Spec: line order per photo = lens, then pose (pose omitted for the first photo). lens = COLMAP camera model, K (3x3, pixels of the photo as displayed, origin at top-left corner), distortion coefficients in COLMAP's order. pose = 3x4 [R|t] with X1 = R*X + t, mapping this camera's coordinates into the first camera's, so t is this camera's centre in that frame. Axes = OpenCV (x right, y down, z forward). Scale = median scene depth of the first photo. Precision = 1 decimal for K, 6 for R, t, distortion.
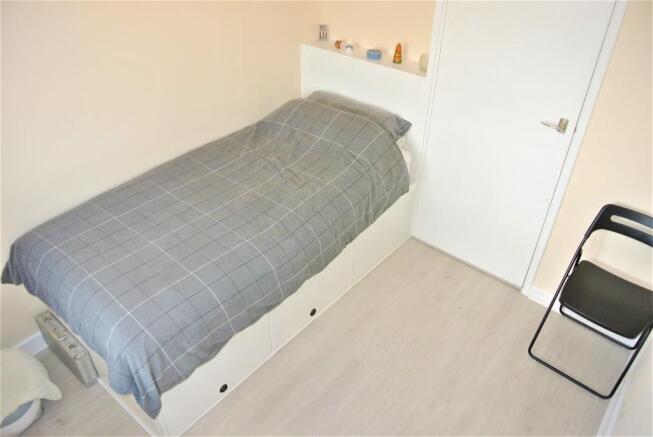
lens RADIAL K [[522.7, 0, 326.5], [0, 522.7, 218.5], [0, 0, 1]] dist [-0.003019, -0.001251]
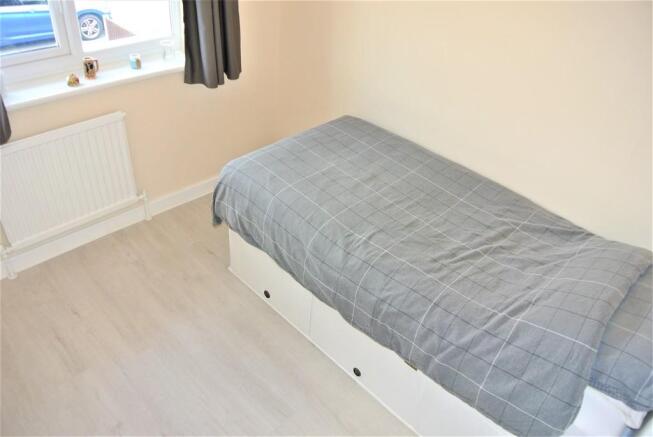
lens RADIAL K [[522.7, 0, 326.5], [0, 522.7, 218.5], [0, 0, 1]] dist [-0.003019, -0.001251]
pose [[-0.098032, 0.583170, -0.806413, 0.534592], [-0.649006, 0.576831, 0.496041, -0.362753], [0.754440, 0.571995, 0.321933, 0.571757]]
